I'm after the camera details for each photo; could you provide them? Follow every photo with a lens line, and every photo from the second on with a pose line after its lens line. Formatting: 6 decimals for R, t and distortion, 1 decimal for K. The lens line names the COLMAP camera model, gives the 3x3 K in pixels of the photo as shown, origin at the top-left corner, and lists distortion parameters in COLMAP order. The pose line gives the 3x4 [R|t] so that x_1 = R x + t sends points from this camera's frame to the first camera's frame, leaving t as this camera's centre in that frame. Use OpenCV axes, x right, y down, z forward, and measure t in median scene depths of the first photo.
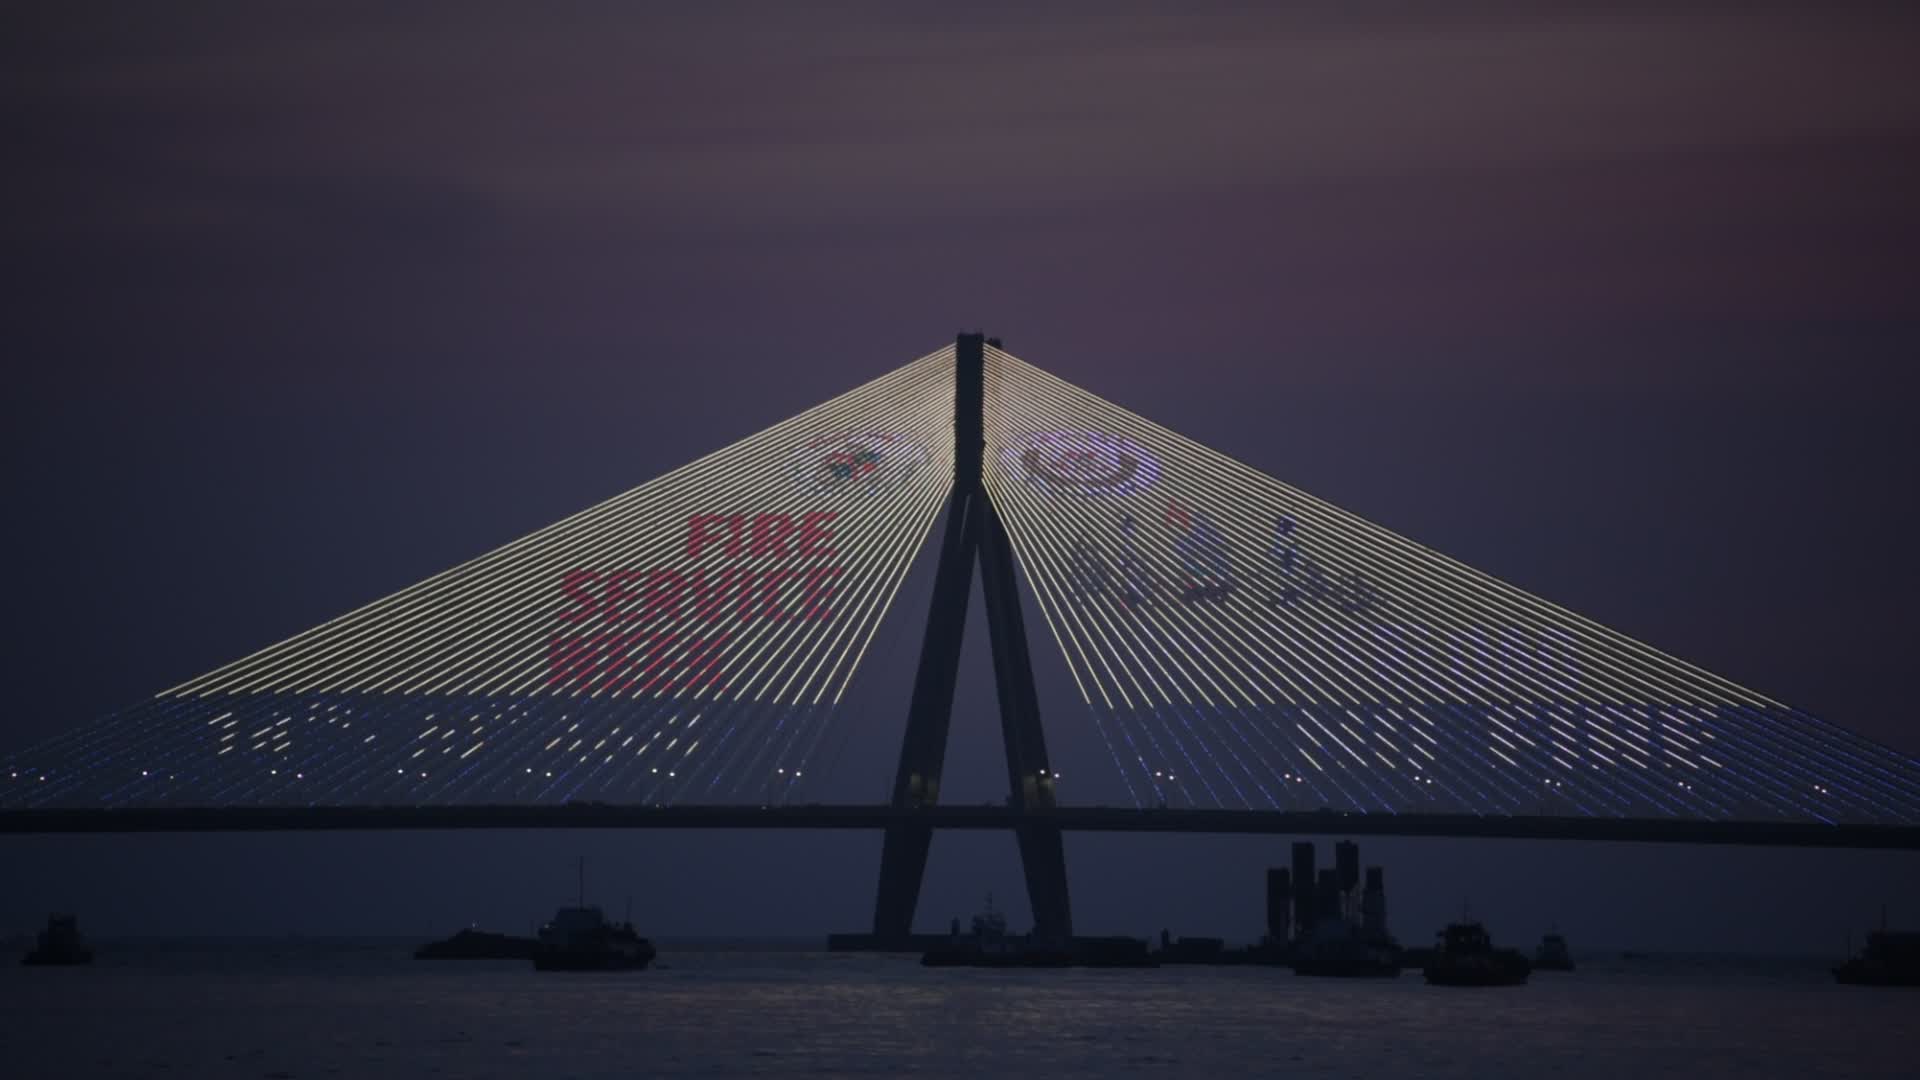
lens RADIAL K [[4011.6, 0, 960.0], [0, 4011.6, 540.0], [0, 0, 1]] dist [0.139556, -0.275737]
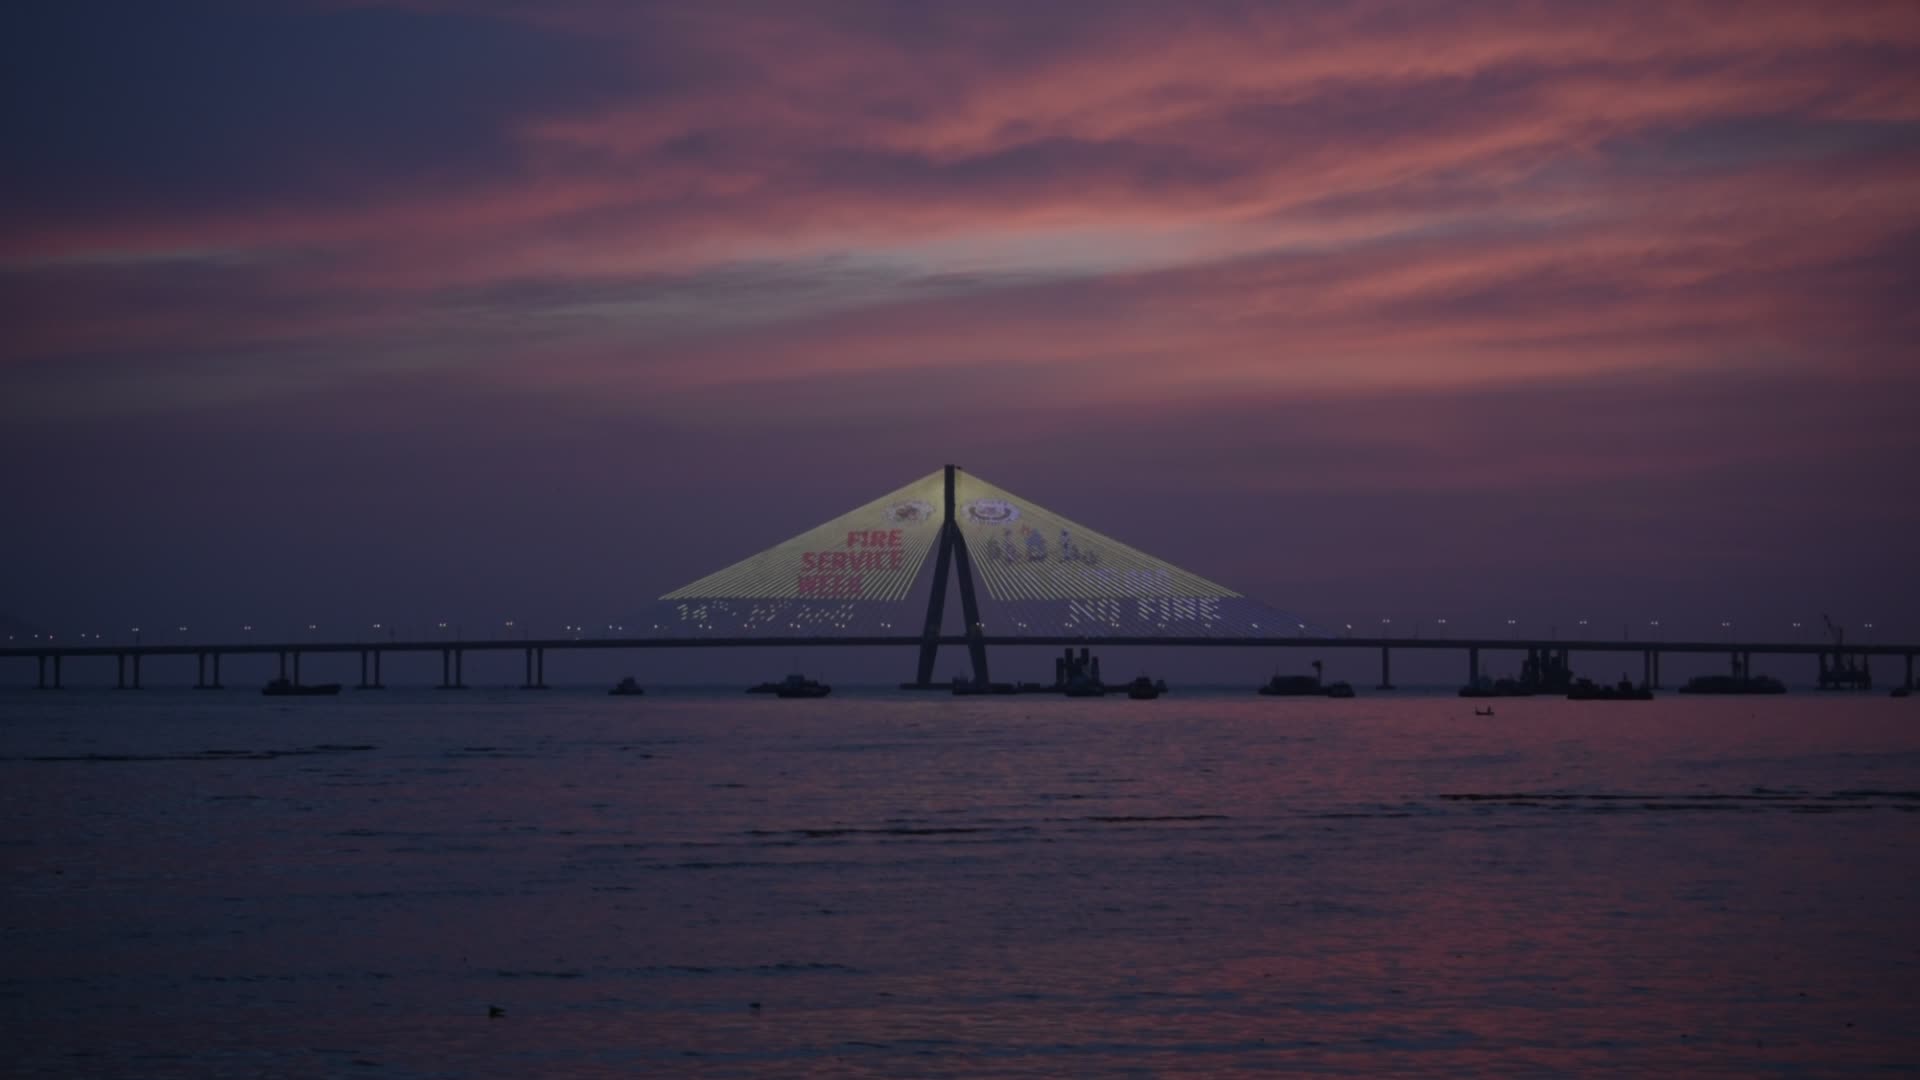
lens RADIAL K [[4010.9, 0, 960.0], [0, 4010.9, 540.0], [0, 0, 1]] dist [0.065476, -0.499740]
pose [[0.999772, -0.010016, 0.018860, -0.042921], [0.009923, 0.999938, 0.005019, -0.013663], [-0.018909, -0.004831, 0.999810, -1.751450]]
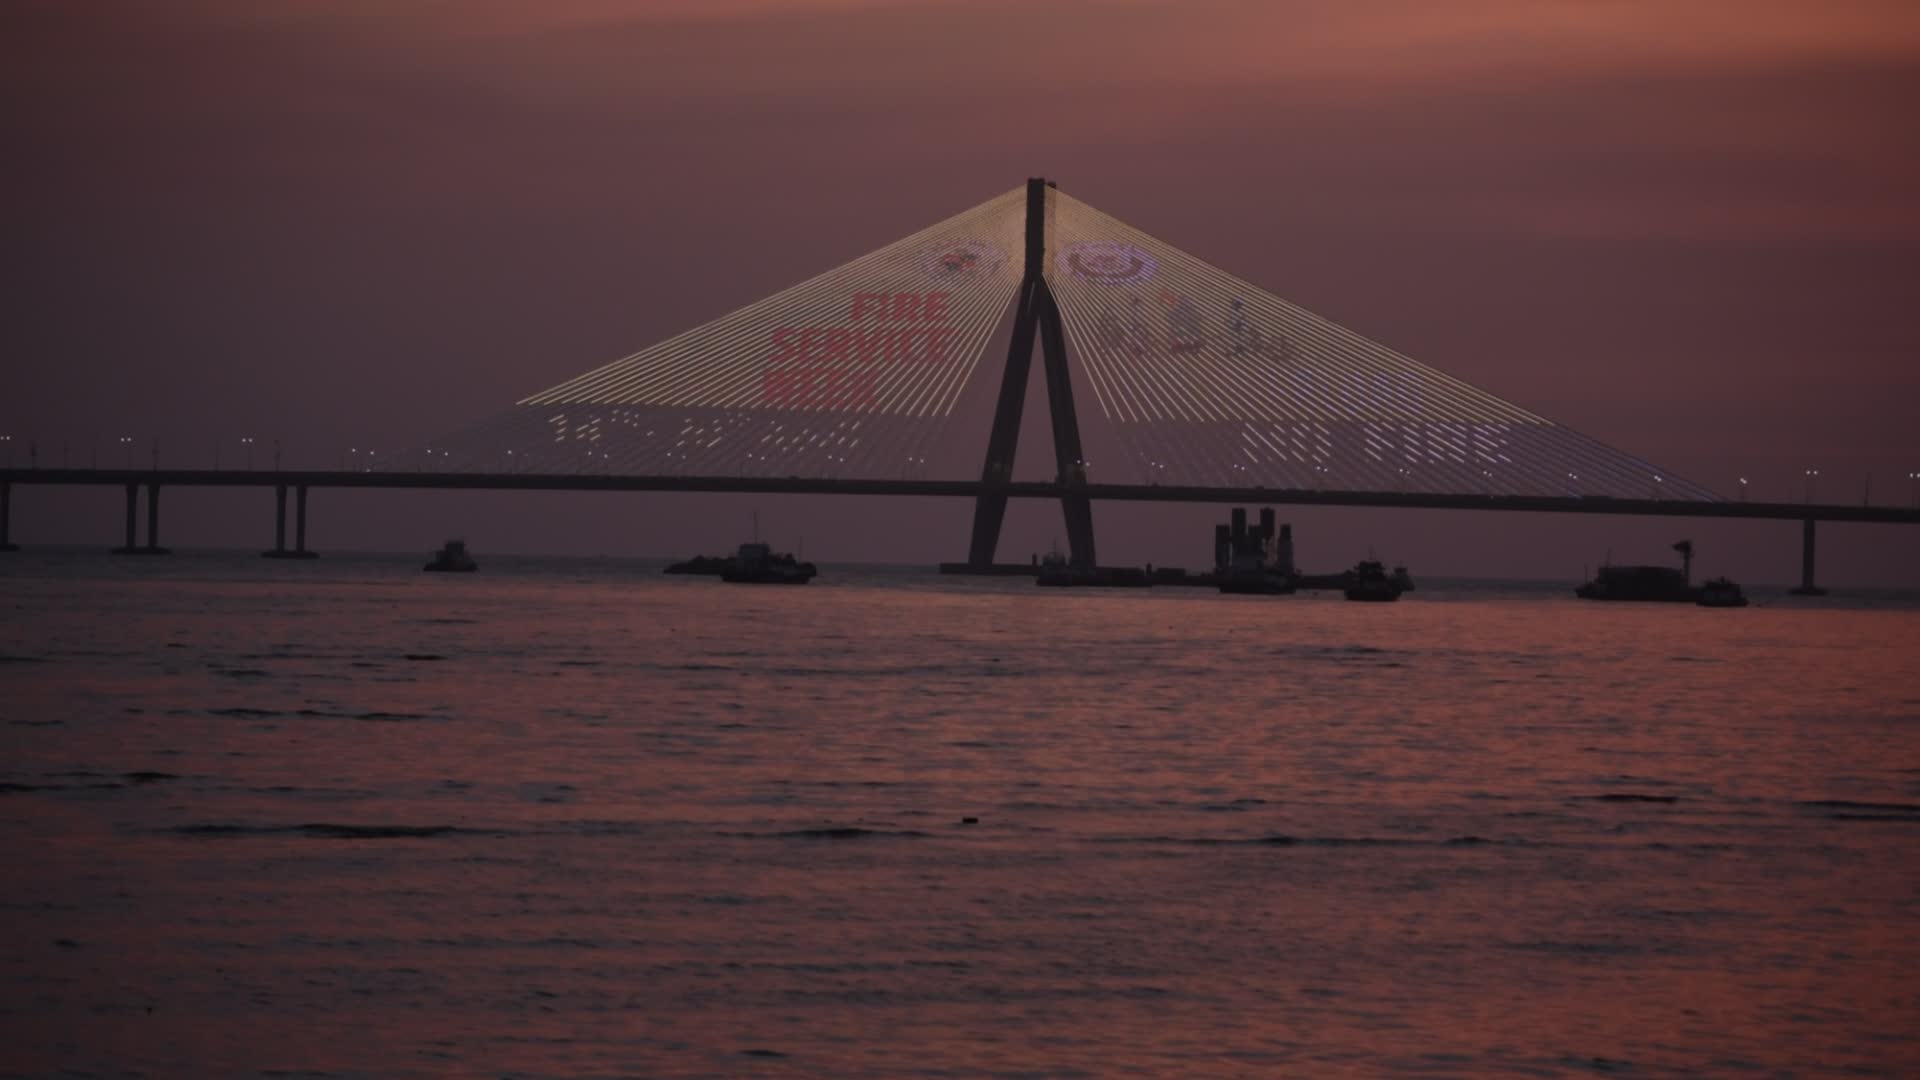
lens RADIAL K [[5383.0, 0, 960.0], [0, 5383.0, 540.0], [0, 0, 1]] dist [0.412610, -0.283815]
pose [[0.999466, 0.013863, -0.029602, 0.036887], [-0.012791, 0.999265, 0.036125, 0.013307], [0.030081, -0.035727, 0.998909, -1.092309]]
